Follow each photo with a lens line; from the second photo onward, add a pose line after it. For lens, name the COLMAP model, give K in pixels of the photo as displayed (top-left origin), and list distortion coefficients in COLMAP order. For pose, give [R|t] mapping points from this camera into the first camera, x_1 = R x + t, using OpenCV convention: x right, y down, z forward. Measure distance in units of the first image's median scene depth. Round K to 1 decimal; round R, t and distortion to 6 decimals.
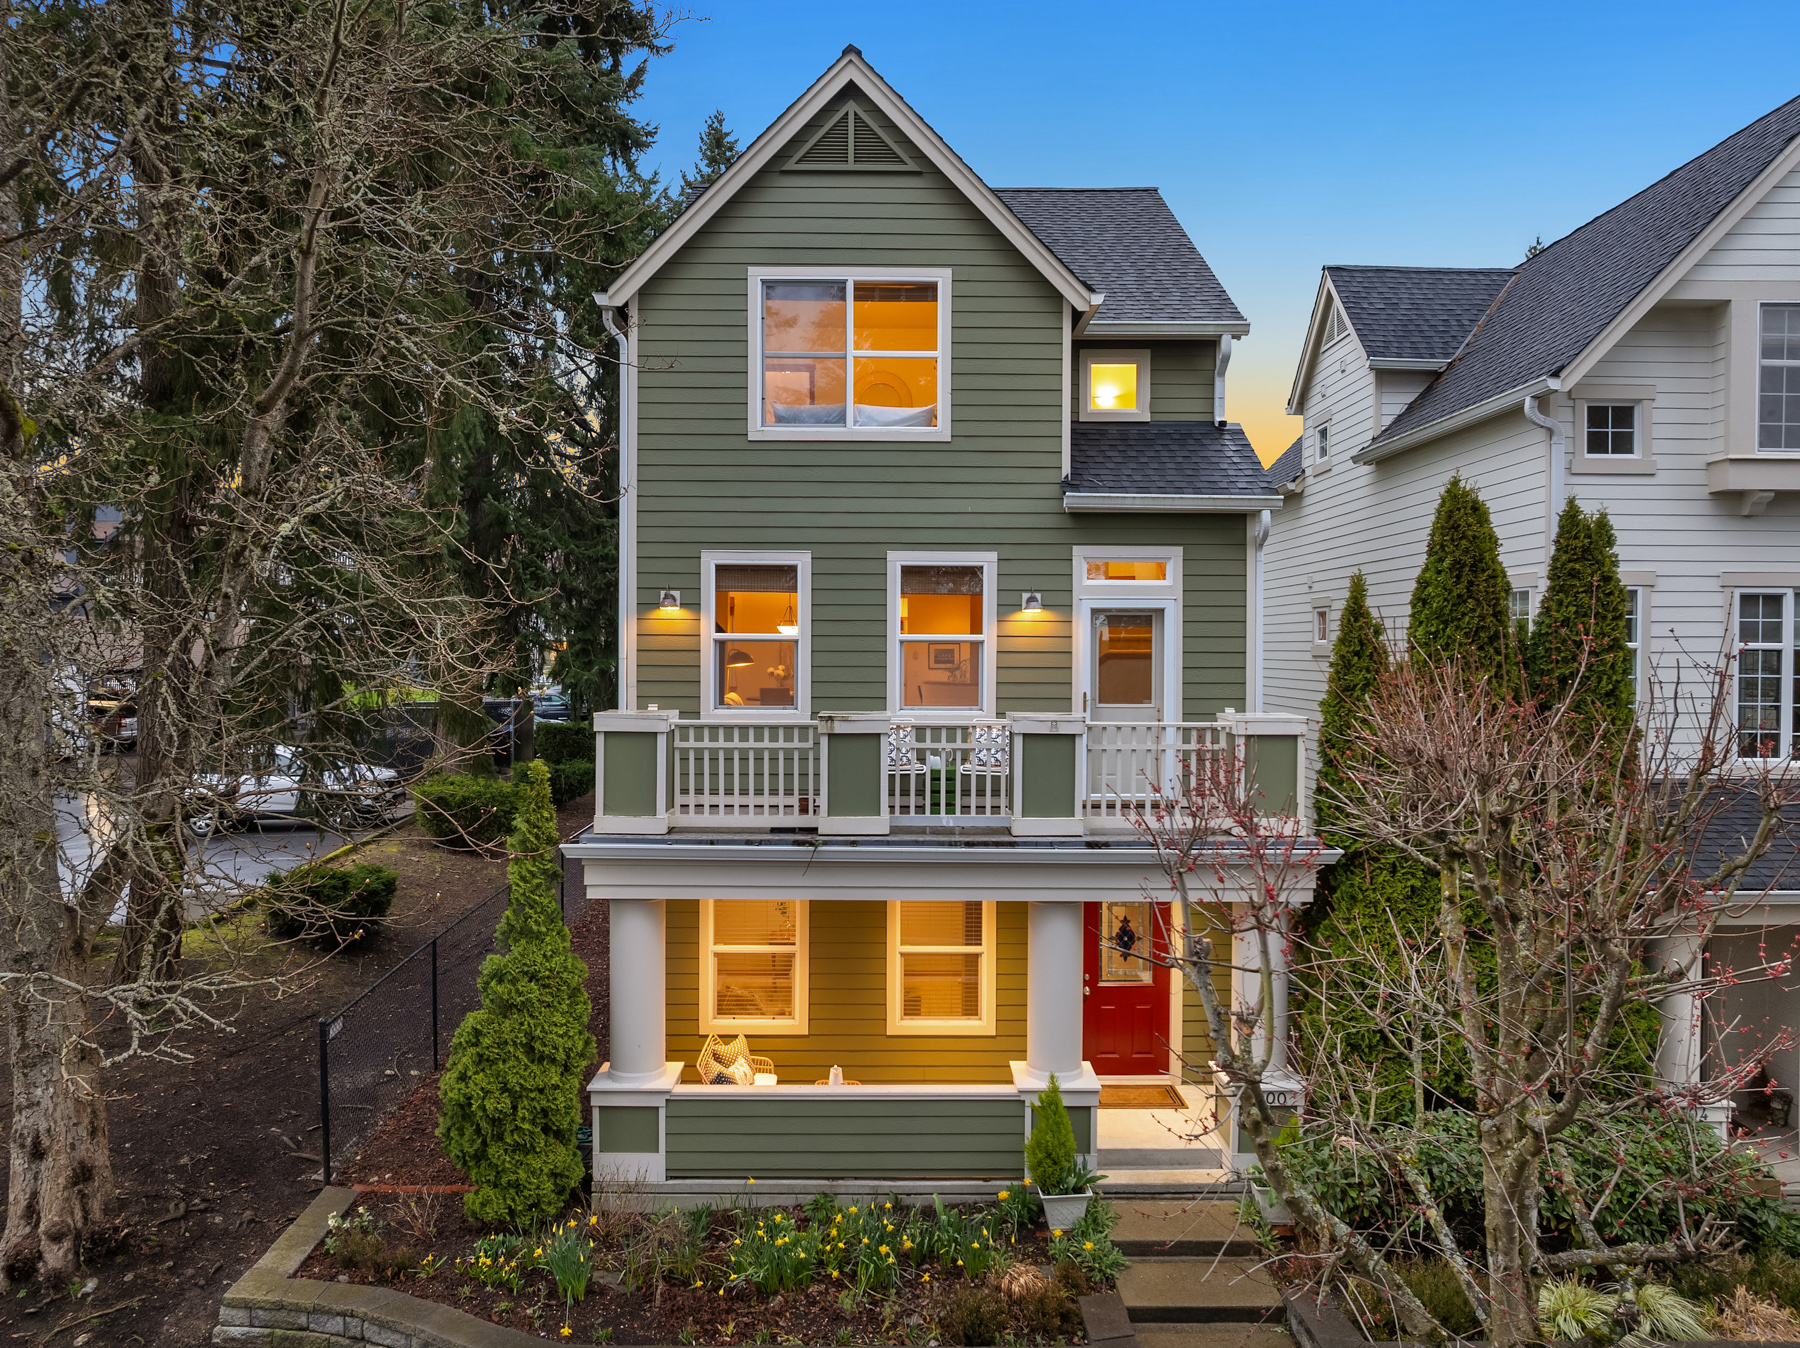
lens RADIAL K [[1287.0, 0, 900.0], [0, 1287.0, 674.0], [0, 0, 1]] dist [-0.023230, -0.000335]
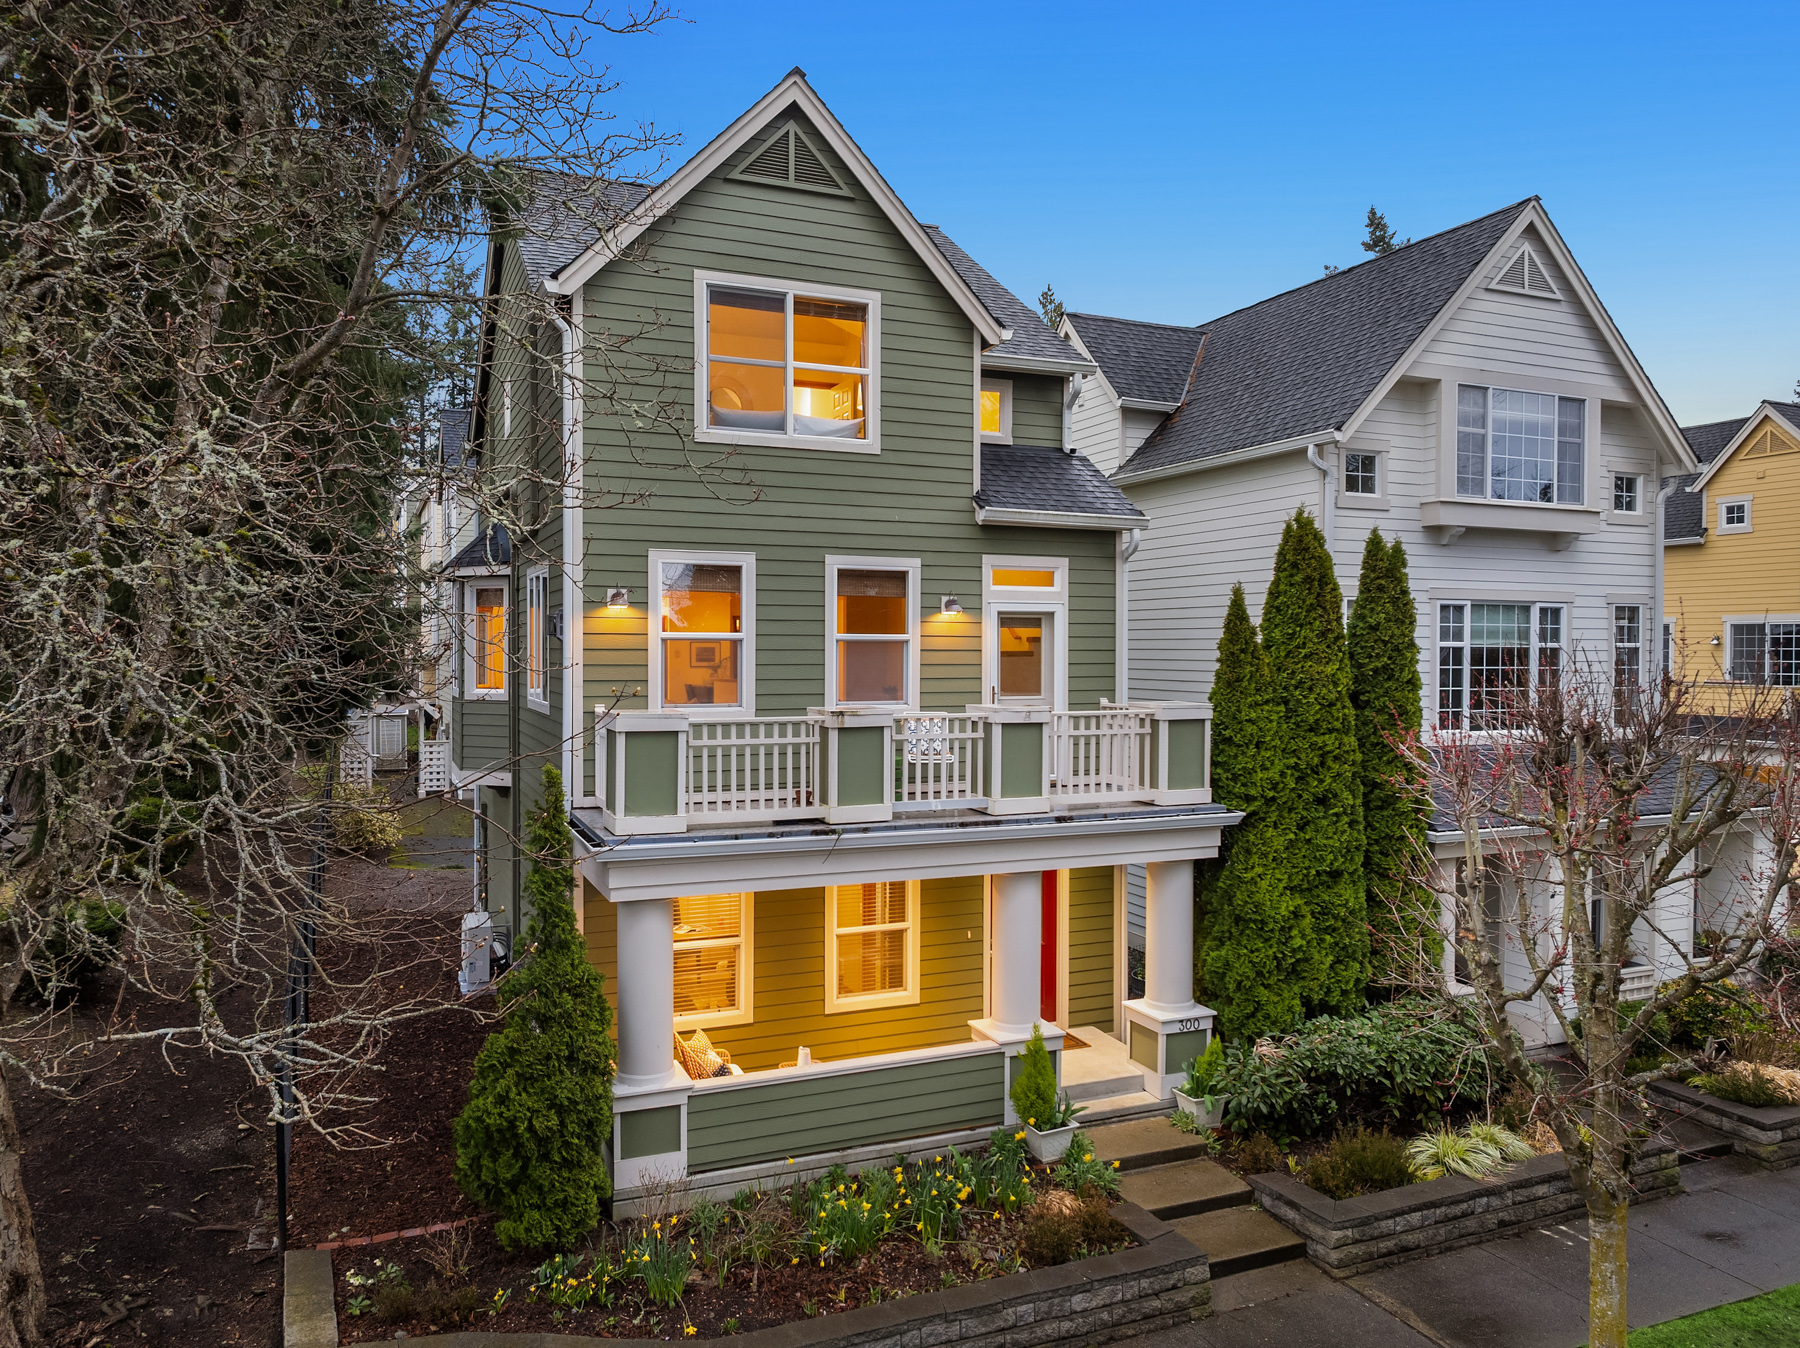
lens RADIAL K [[1266.4, 0, 929.9], [0, 1266.4, 675.0], [0, 0, 1]] dist [-0.009070, 0.002277]
pose [[0.919780, -0.009839, 0.392311, -0.342125], [0.008774, 0.999951, 0.004509, -0.001037], [-0.392337, -0.000705, 0.919821, 0.012081]]
